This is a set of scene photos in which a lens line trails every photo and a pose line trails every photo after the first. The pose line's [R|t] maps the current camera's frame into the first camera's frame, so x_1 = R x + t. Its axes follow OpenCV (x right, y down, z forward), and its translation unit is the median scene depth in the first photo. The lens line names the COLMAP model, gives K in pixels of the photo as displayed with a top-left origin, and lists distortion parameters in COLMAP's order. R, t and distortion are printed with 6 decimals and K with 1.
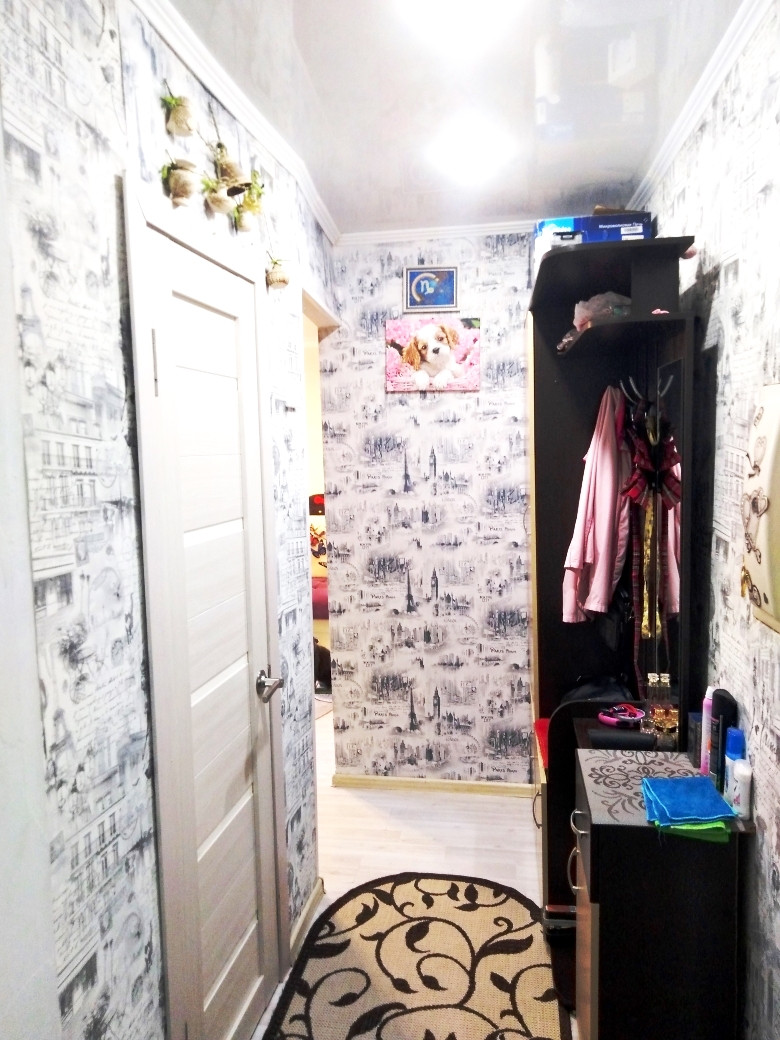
lens RADIAL K [[773.7, 0, 378.5], [0, 773.7, 514.1], [0, 0, 1]] dist [0.033868, -0.031723]
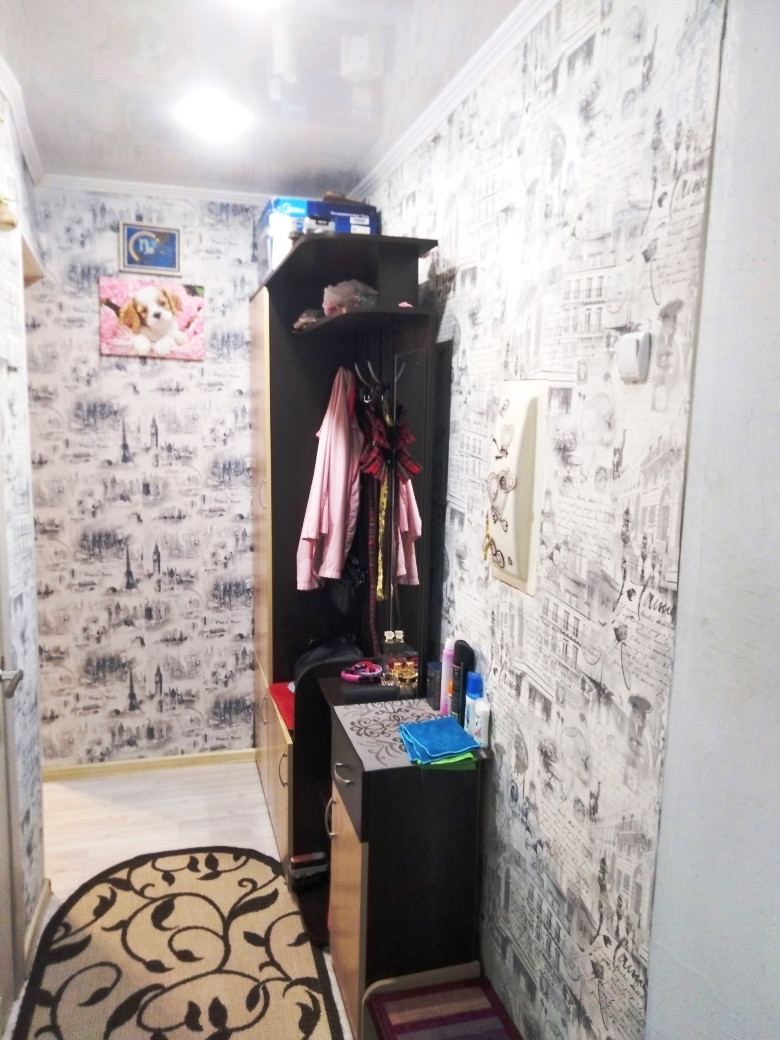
lens RADIAL K [[773.7, 0, 385.7], [0, 773.7, 514.2], [0, 0, 1]] dist [0.033868, -0.031723]
pose [[0.907968, -0.013709, 0.418815, -0.075005], [-0.003063, 0.999221, 0.039347, -0.004263], [-0.419029, -0.037008, 0.907219, 0.003535]]
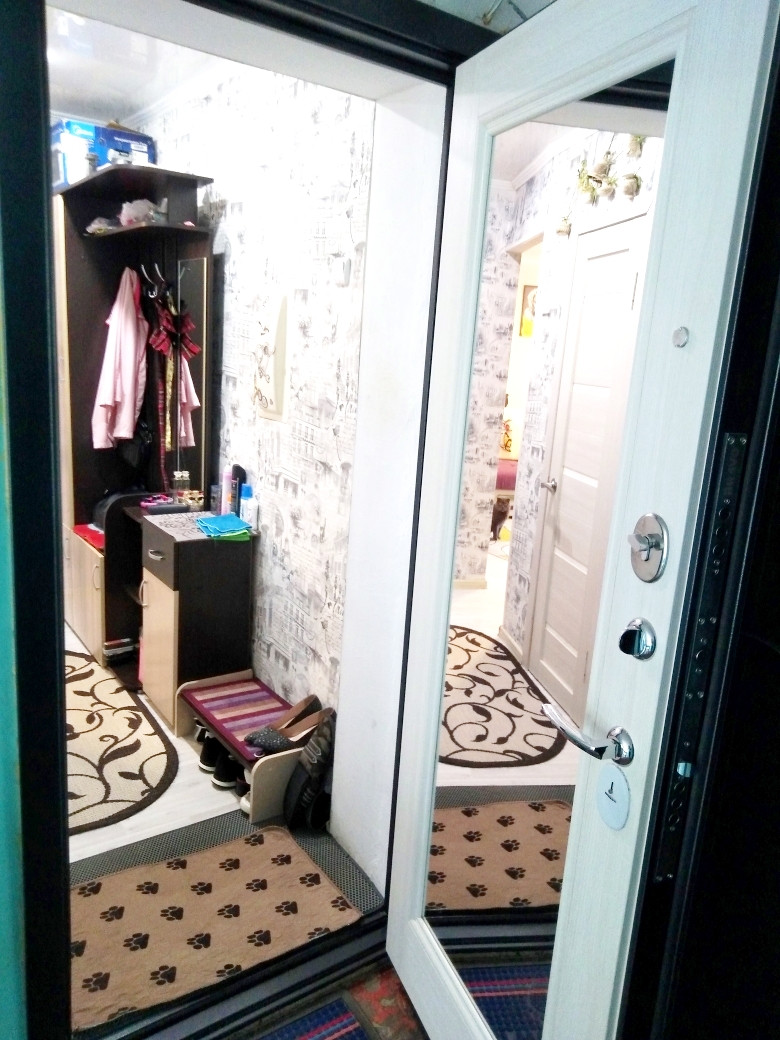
lens RADIAL K [[773.7, 0, 390.6], [0, 773.7, 509.9], [0, 0, 1]] dist [0.033868, -0.031723]
pose [[0.717545, -0.075609, 0.692396, -0.263348], [-0.018136, 0.991725, 0.127090, 0.054283], [-0.696276, -0.103751, 0.710236, -0.237686]]
